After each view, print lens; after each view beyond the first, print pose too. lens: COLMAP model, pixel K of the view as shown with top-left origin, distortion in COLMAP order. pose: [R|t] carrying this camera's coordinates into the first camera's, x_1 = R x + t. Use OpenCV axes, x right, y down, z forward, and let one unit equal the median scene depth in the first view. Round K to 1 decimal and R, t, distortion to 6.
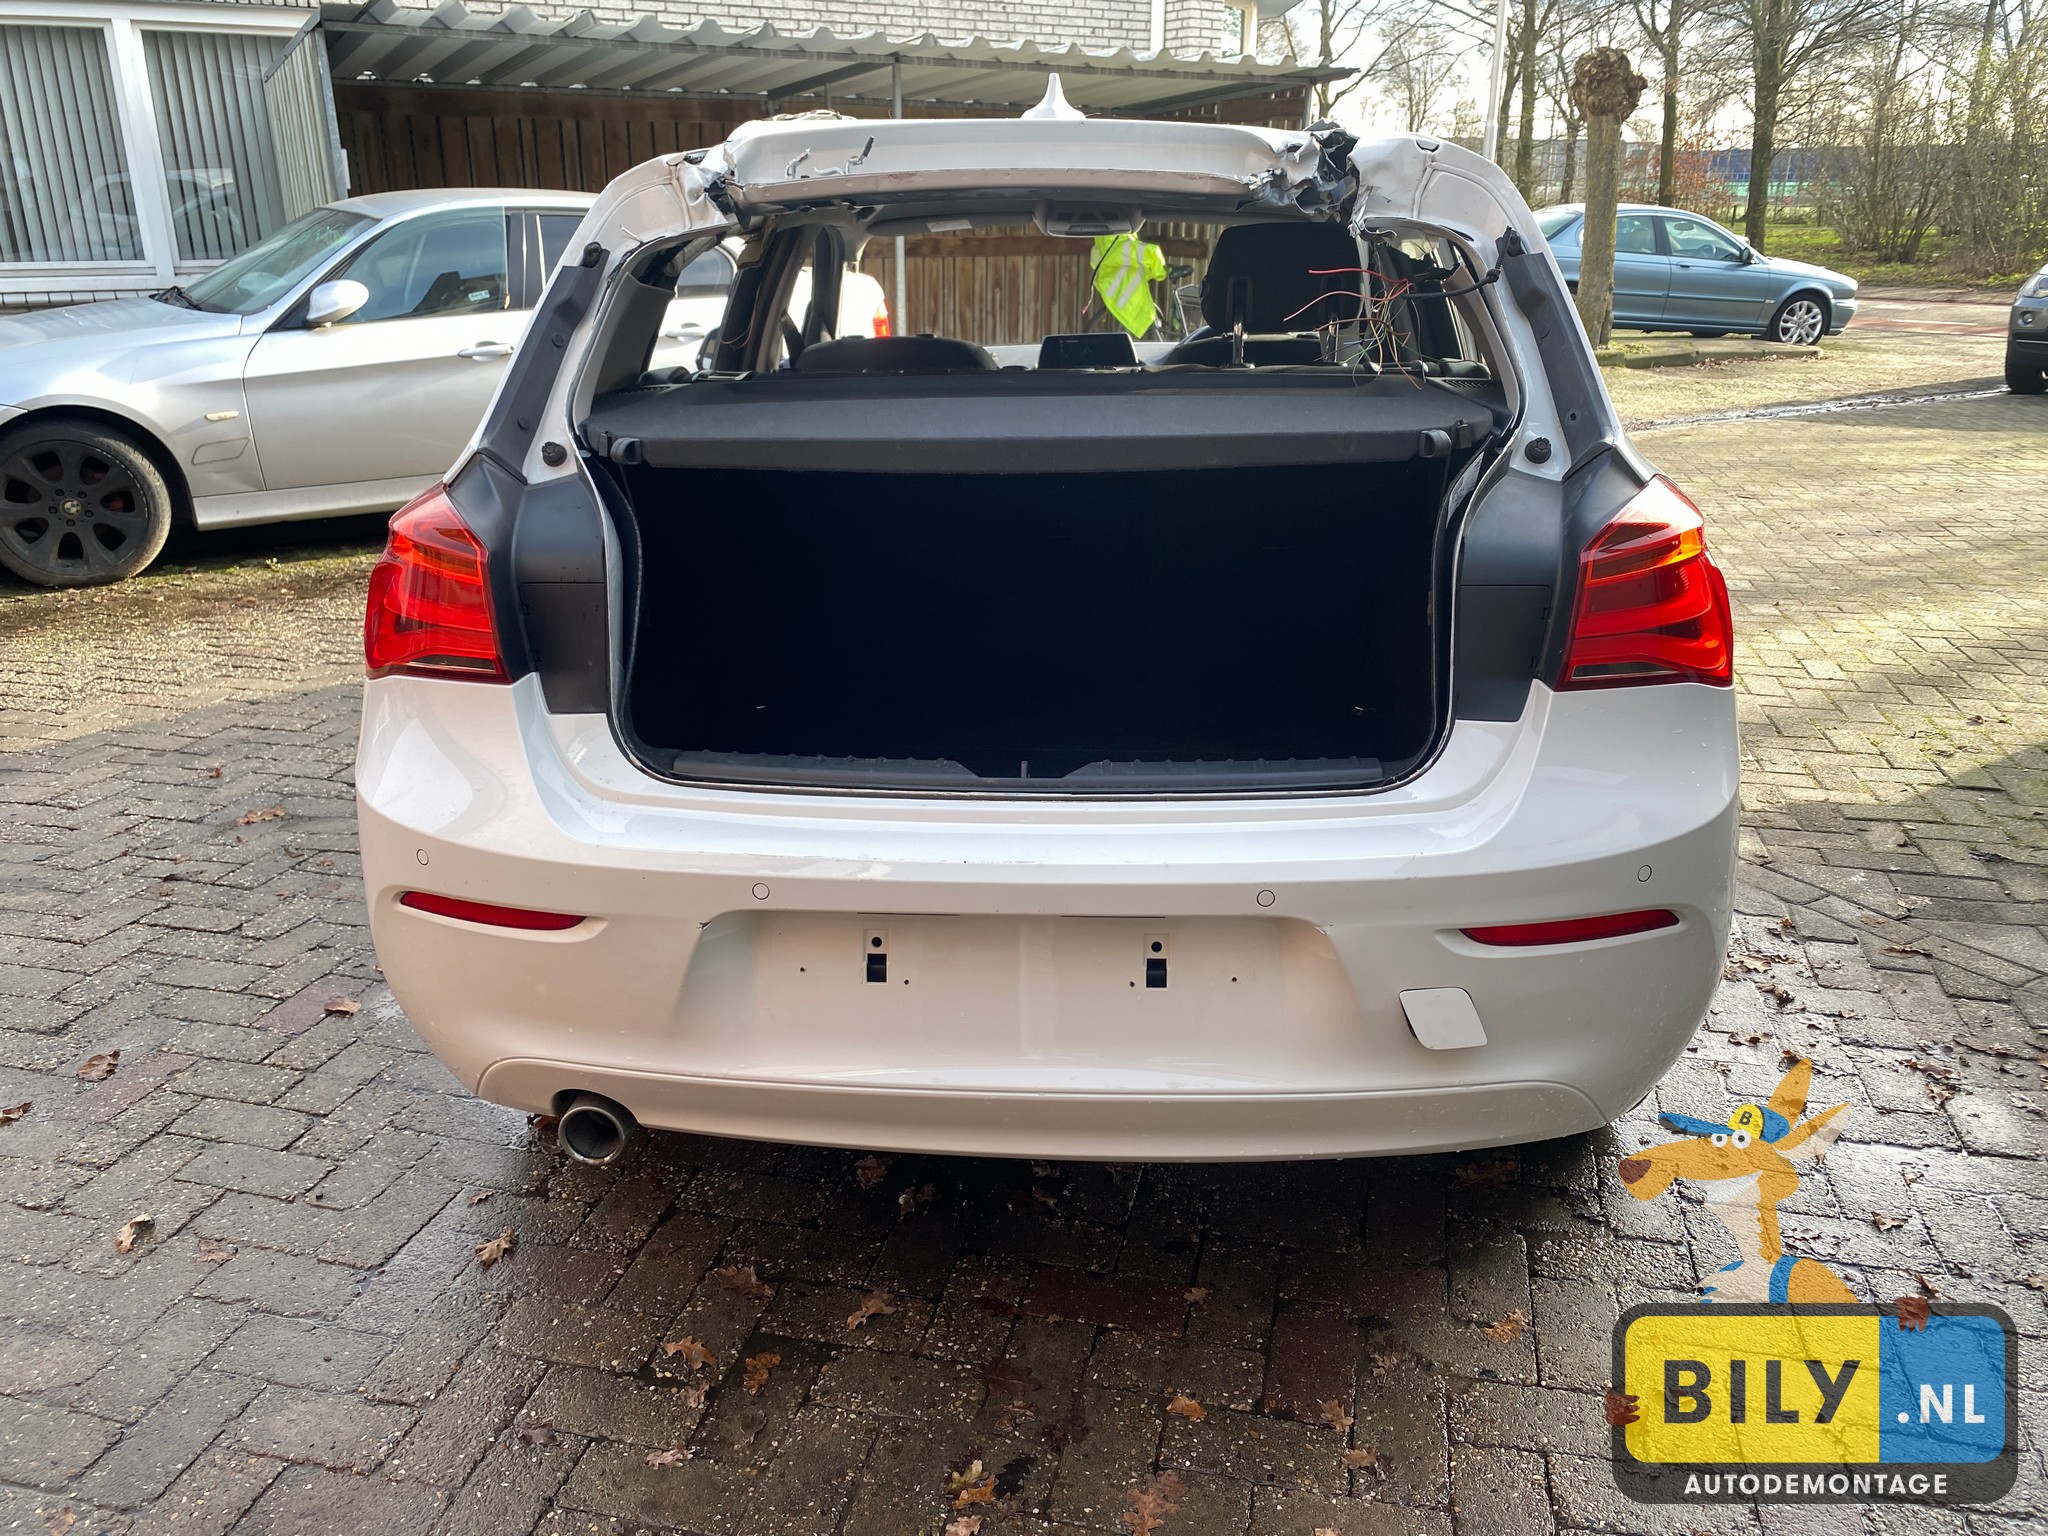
lens RADIAL K [[1638.8, 0, 1024.0], [0, 1638.8, 768.0], [0, 0, 1]] dist [0.025686, -0.016970]
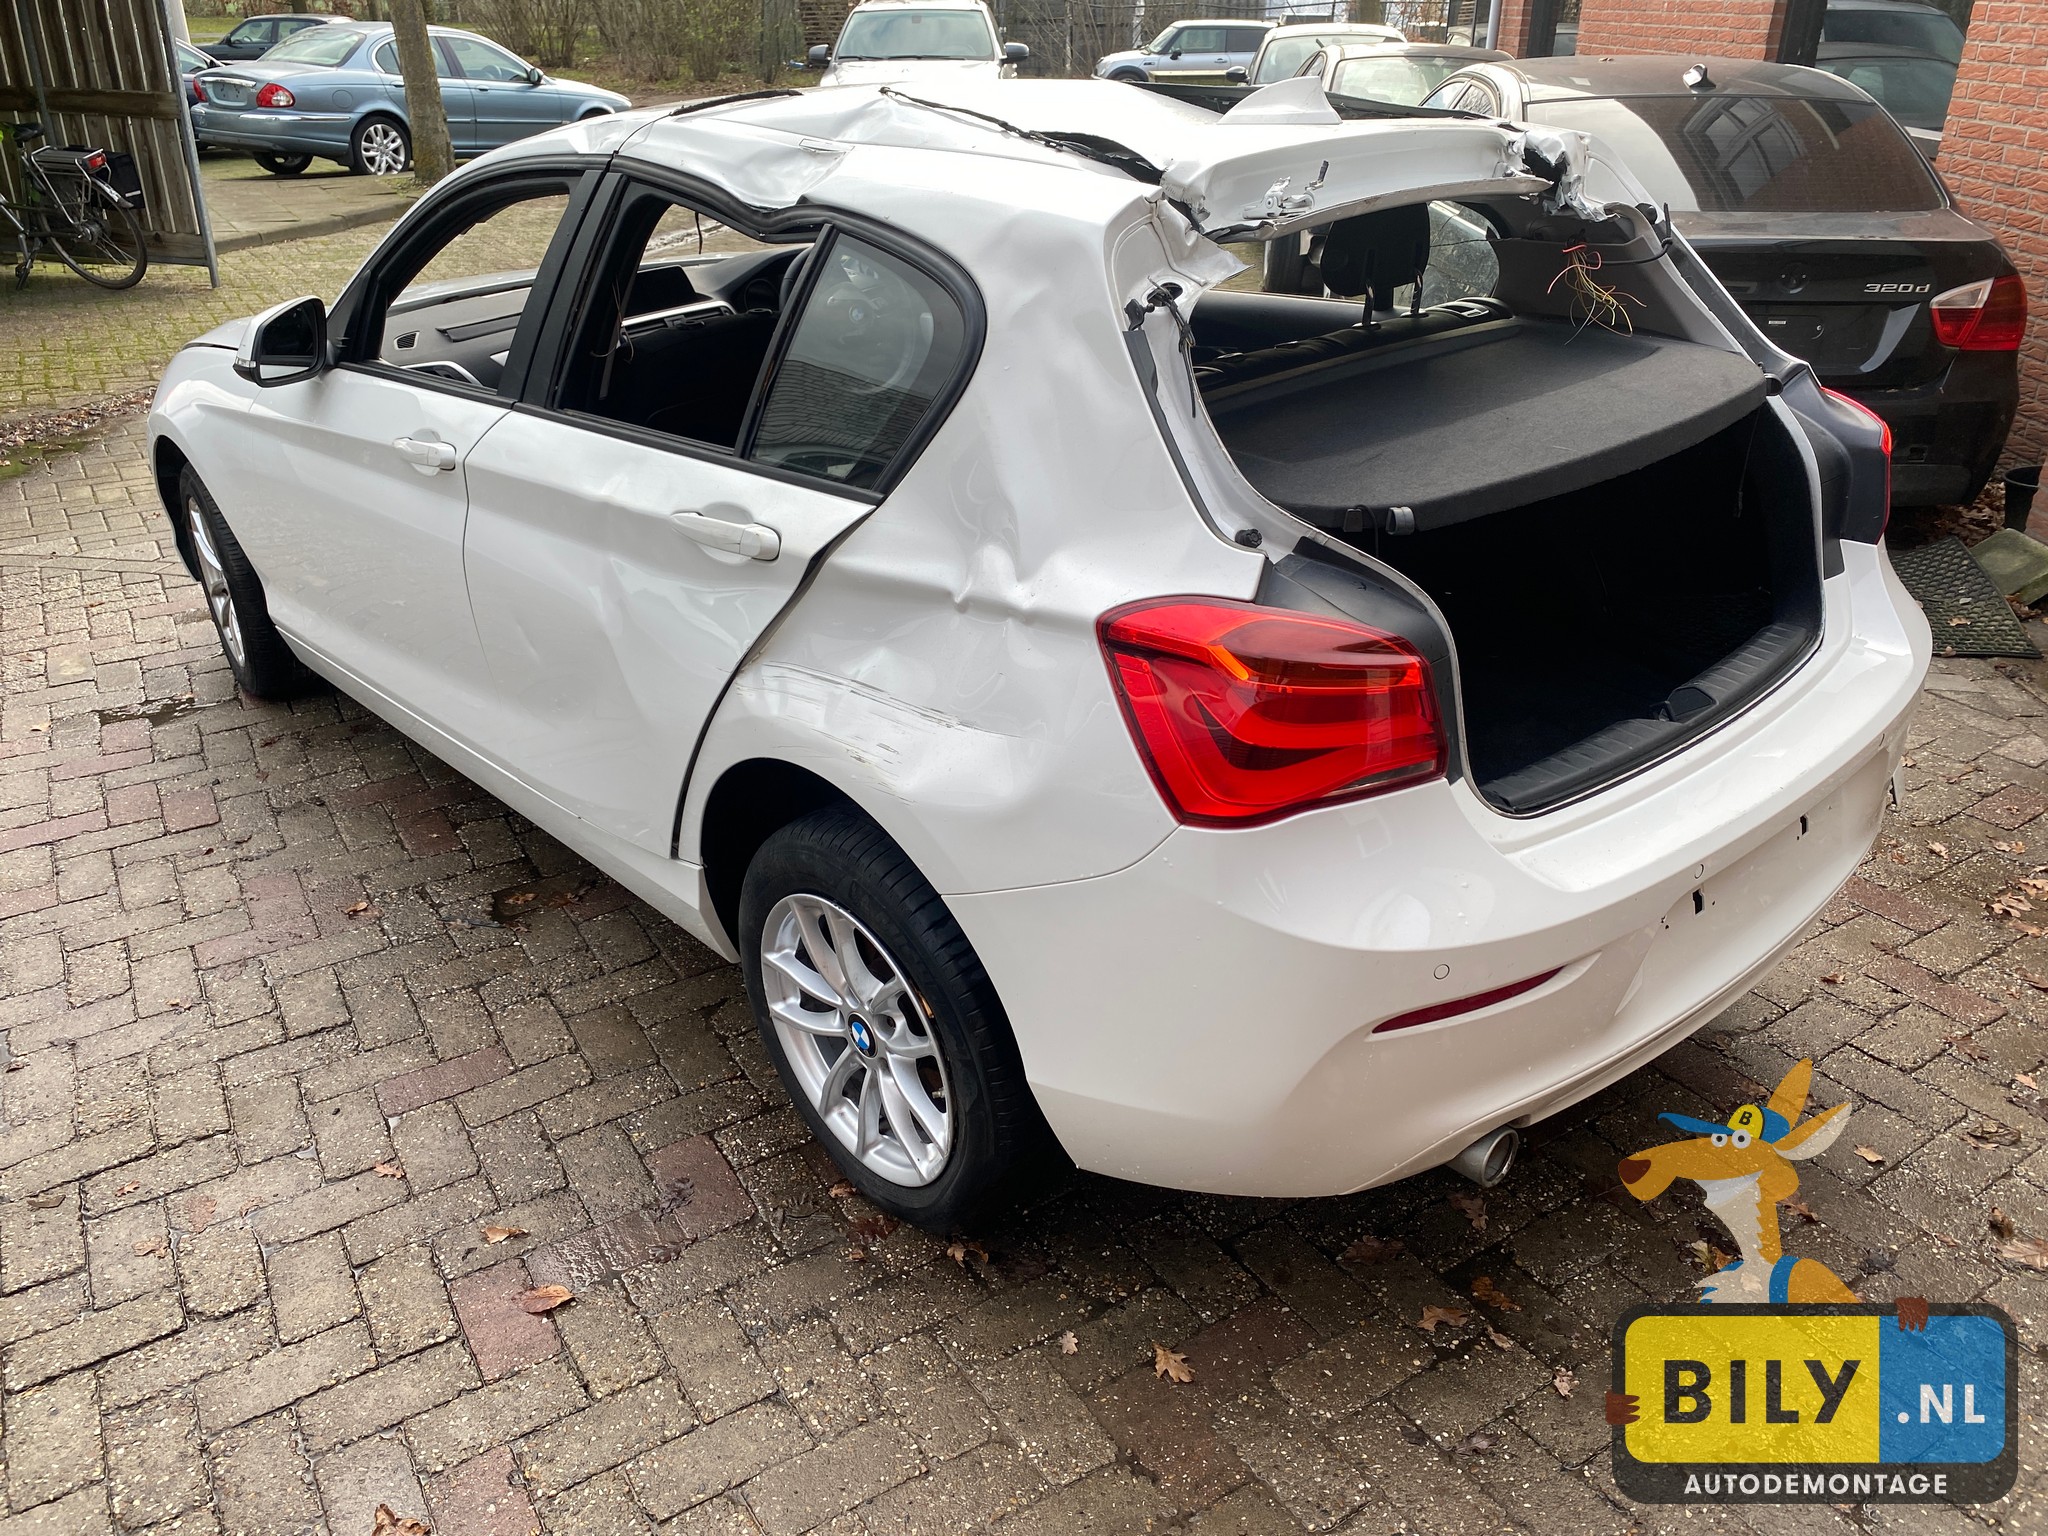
lens RADIAL K [[1638.8, 0, 1024.0], [0, 1638.8, 768.0], [0, 0, 1]] dist [0.025686, -0.016970]
pose [[0.670026, -0.320295, 0.669684, -0.713209], [0.240353, 0.947136, 0.212519, -0.204197], [-0.702350, 0.018568, 0.711589, 0.295191]]
